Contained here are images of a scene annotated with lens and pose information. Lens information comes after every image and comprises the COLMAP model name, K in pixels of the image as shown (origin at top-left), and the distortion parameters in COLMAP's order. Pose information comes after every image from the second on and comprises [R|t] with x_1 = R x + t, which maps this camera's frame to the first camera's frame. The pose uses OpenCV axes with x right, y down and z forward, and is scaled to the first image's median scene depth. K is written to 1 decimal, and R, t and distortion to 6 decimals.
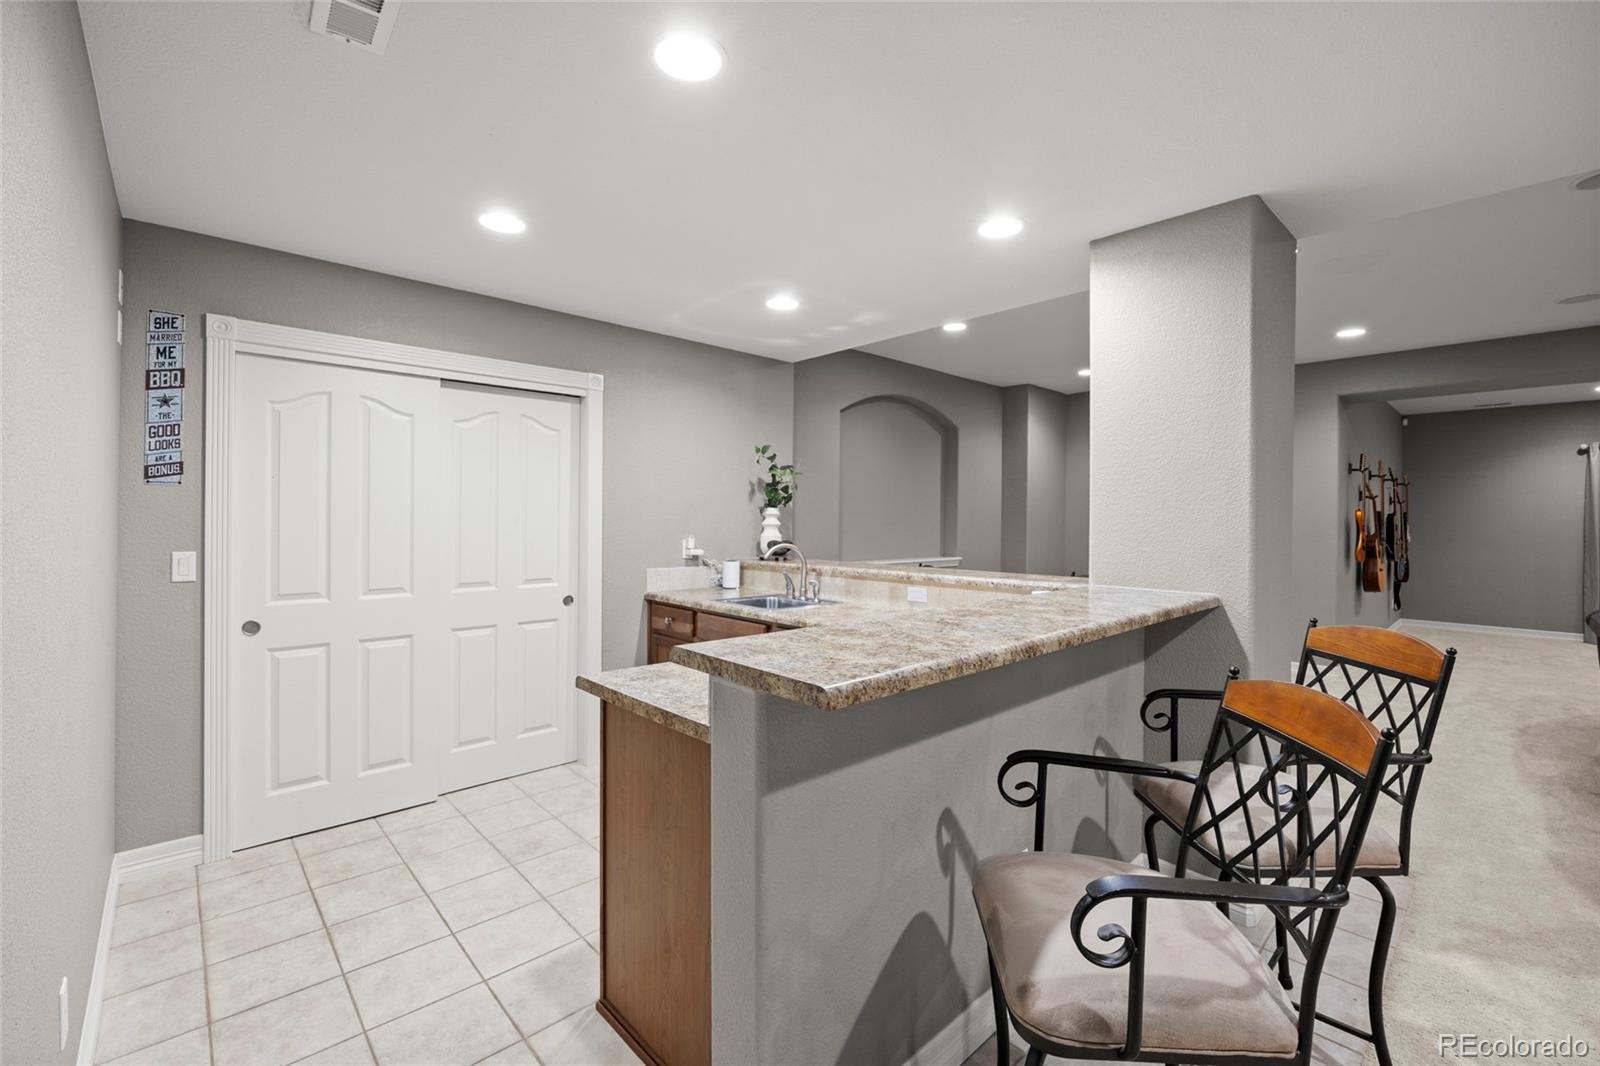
lens RADIAL K [[675.5, 0, 802.2], [0, 675.5, 525.3], [0, 0, 1]] dist [-0.004162, -0.000739]
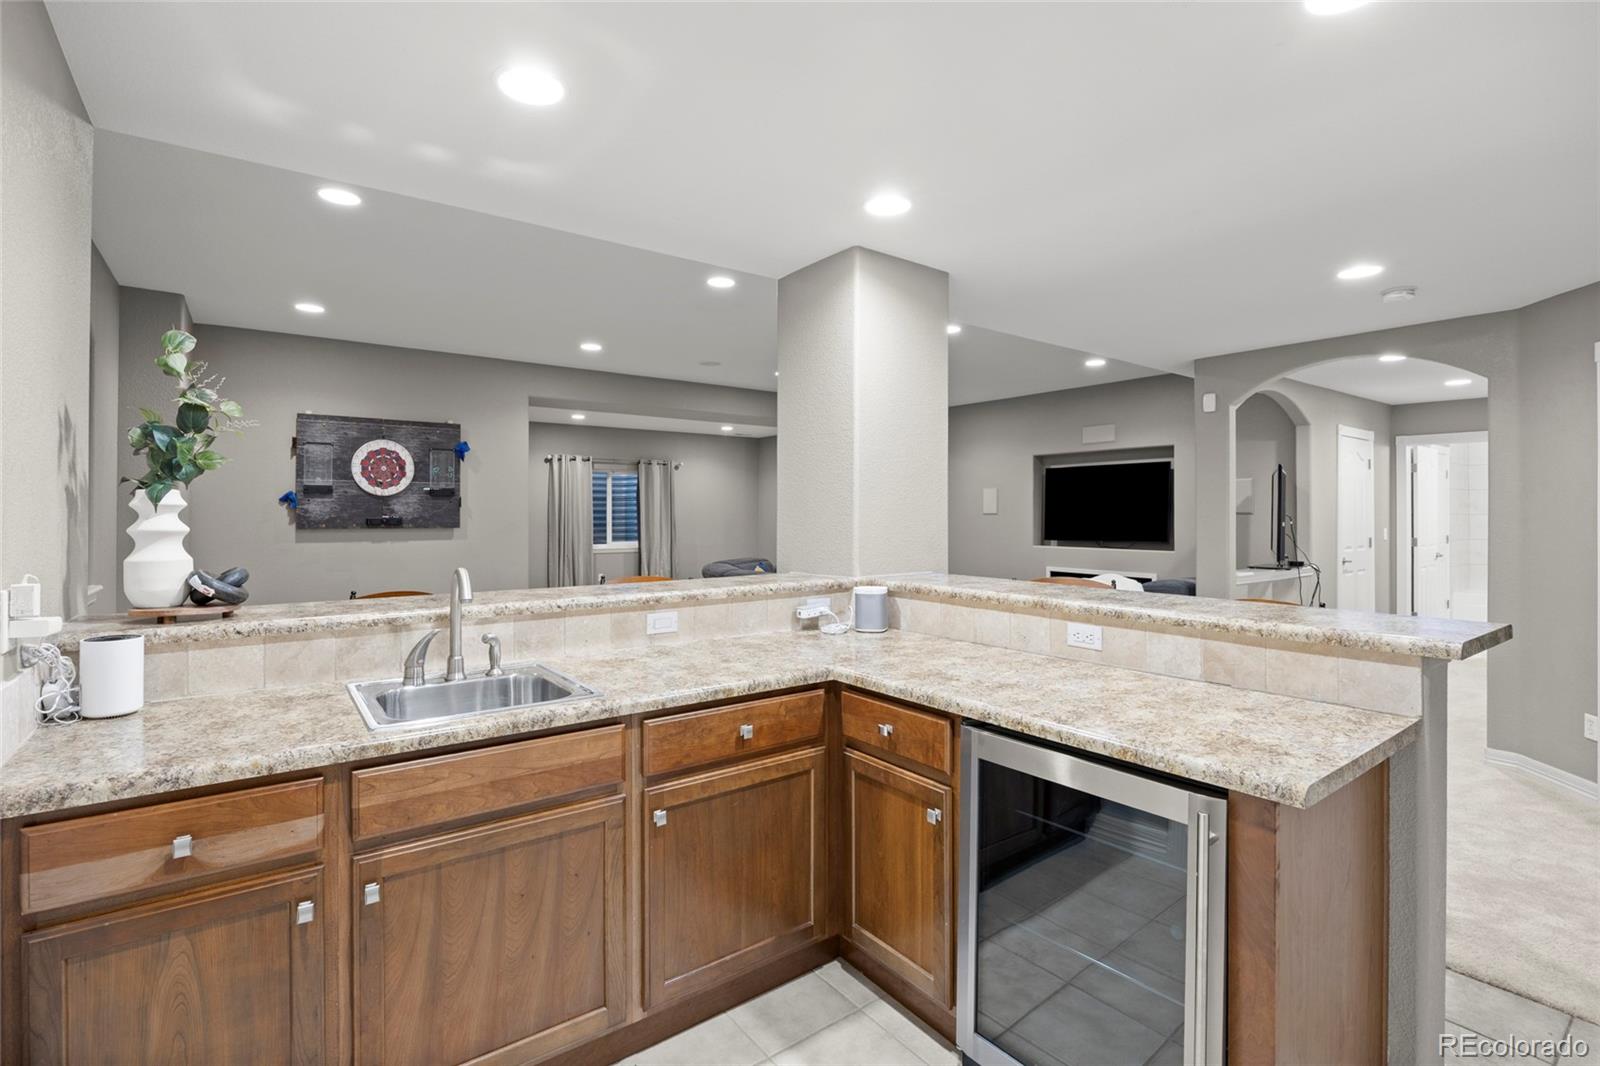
lens RADIAL K [[732.9, 0, 801.3], [0, 732.9, 519.9], [0, 0, 1]] dist [-0.000222, 0.000030]
pose [[0.121403, -0.015178, 0.992487, -0.522626], [0.010352, 0.999848, 0.014025, -0.012526], [-0.992549, 0.008571, 0.121542, 0.705118]]
